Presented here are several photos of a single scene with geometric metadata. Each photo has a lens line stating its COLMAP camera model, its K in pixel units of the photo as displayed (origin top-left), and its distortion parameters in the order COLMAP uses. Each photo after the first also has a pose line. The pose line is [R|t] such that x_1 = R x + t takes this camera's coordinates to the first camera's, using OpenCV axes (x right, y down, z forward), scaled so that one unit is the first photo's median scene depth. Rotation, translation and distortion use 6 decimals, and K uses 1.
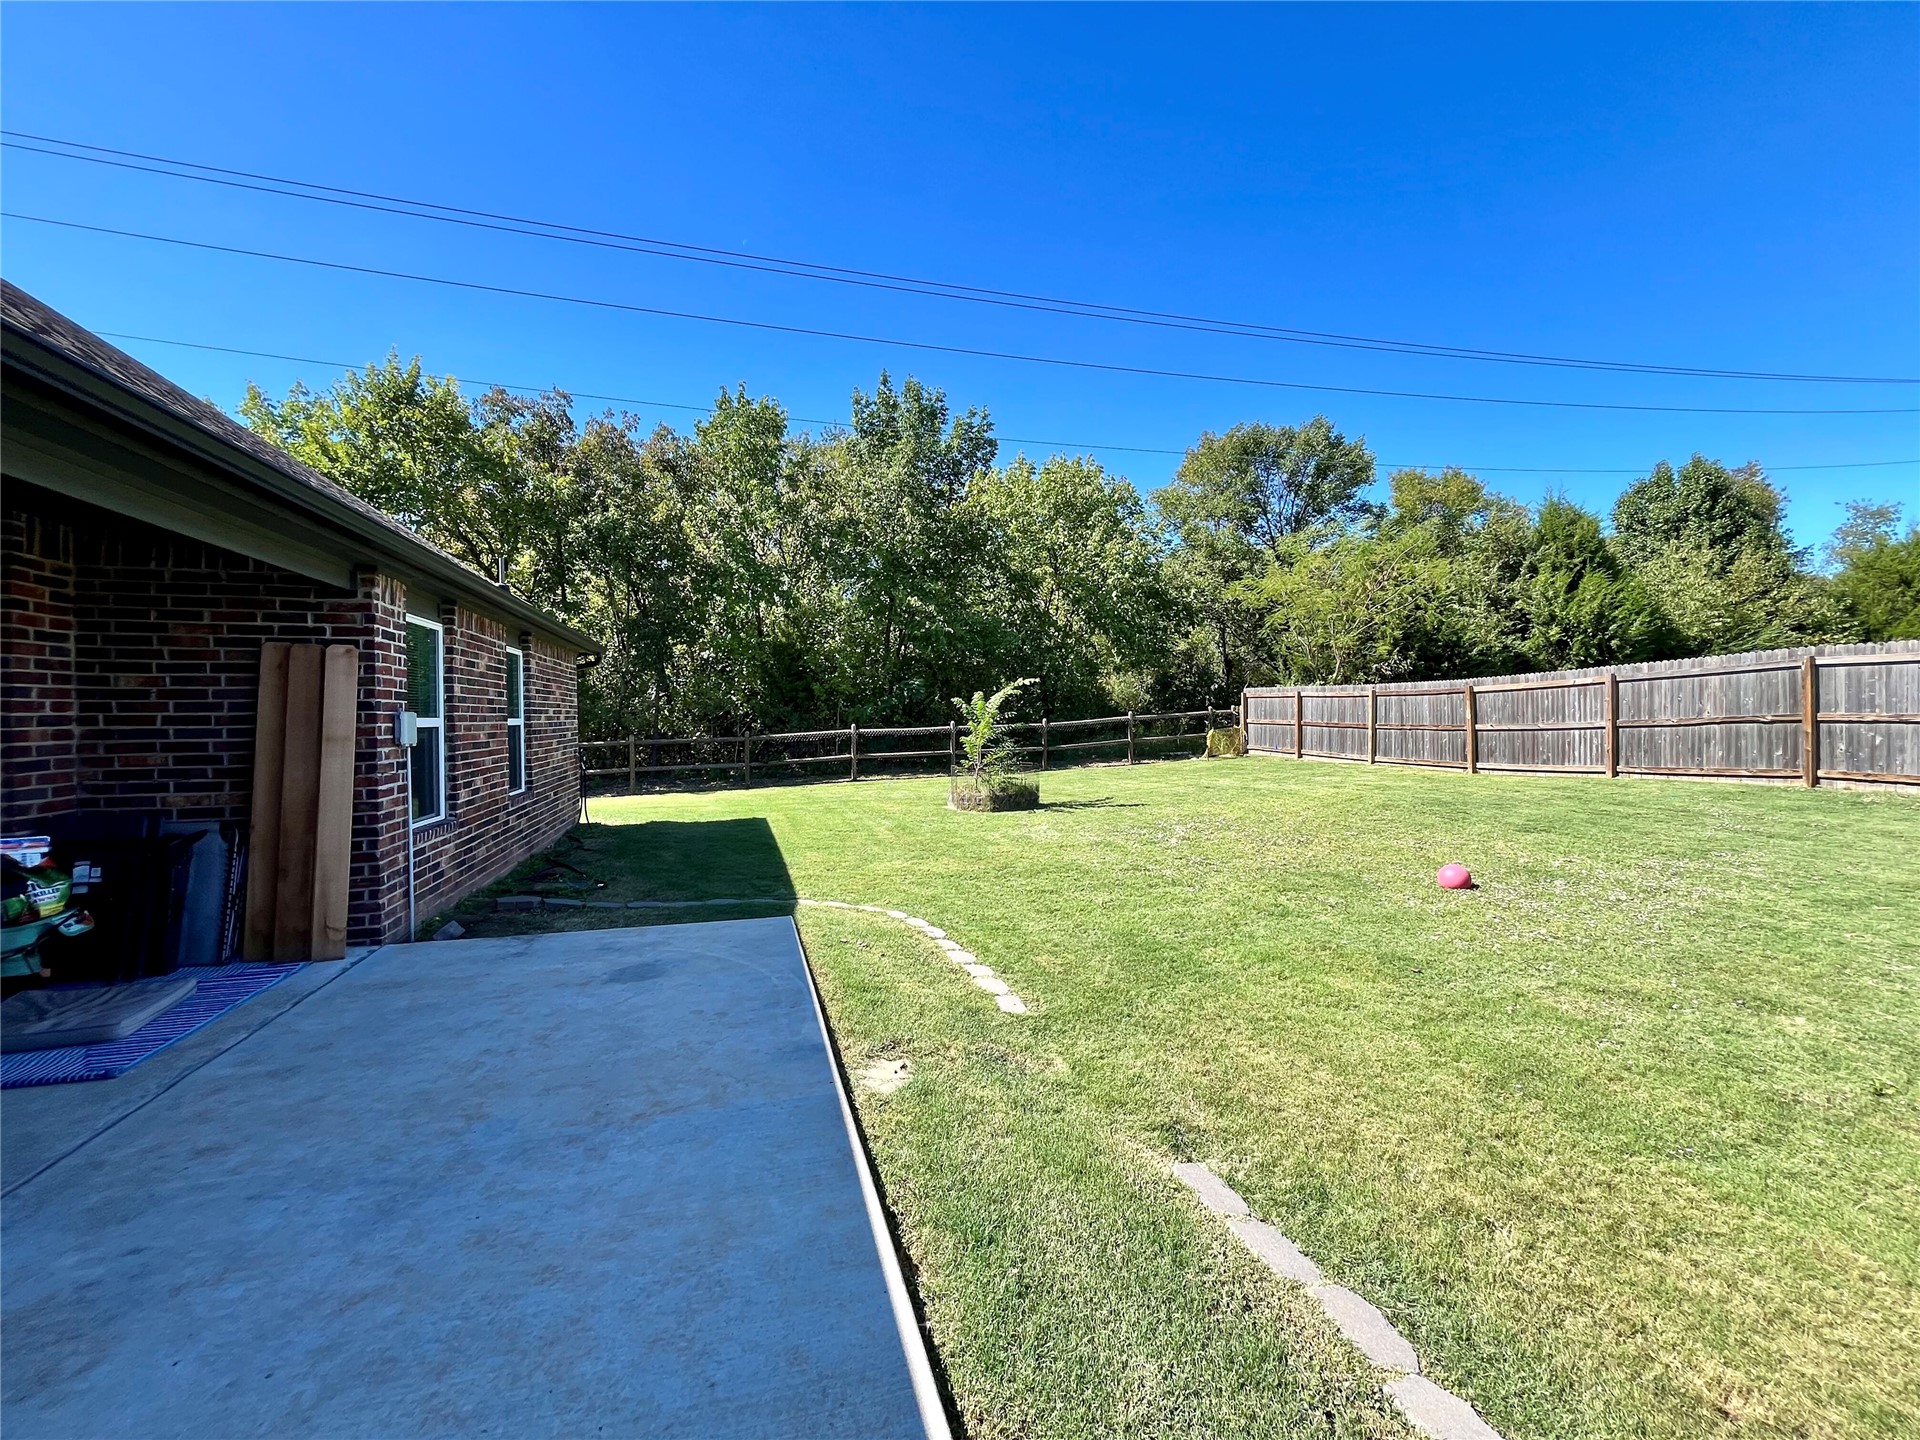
lens RADIAL K [[770.1, 0, 956.4], [0, 770.1, 717.6], [0, 0, 1]] dist [-0.000076, 0.000111]
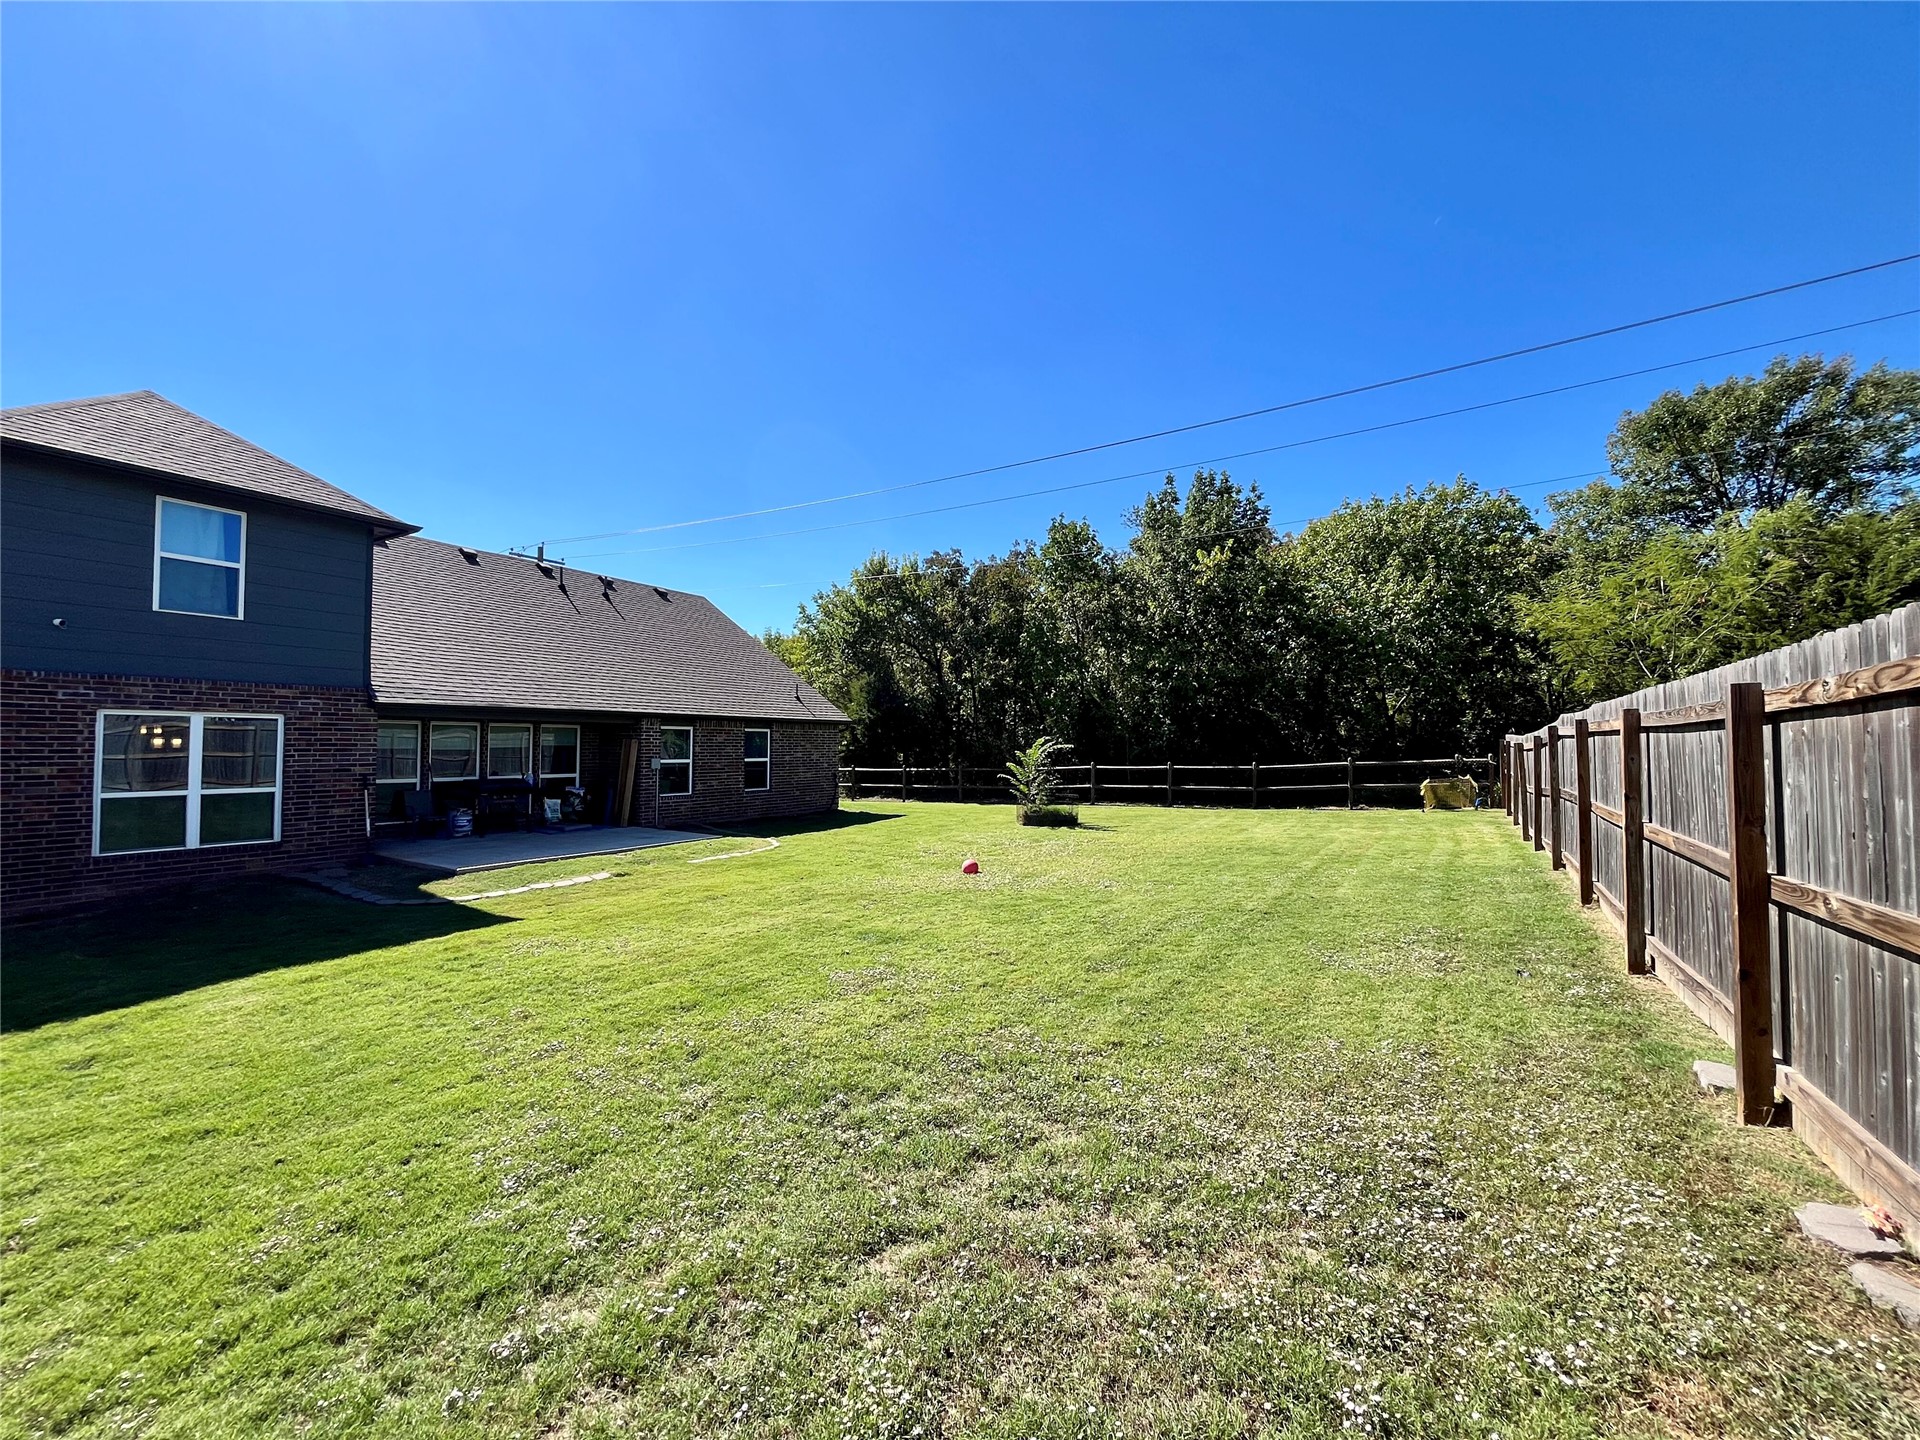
lens RADIAL K [[770.1, 0, 956.6], [0, 770.1, 722.1], [0, 0, 1]] dist [-0.000076, 0.000111]
pose [[0.690570, -0.004425, -0.723252, 0.691798], [-0.015429, 0.999664, -0.020849, -0.030838], [0.723101, 0.025556, 0.690269, -0.097617]]
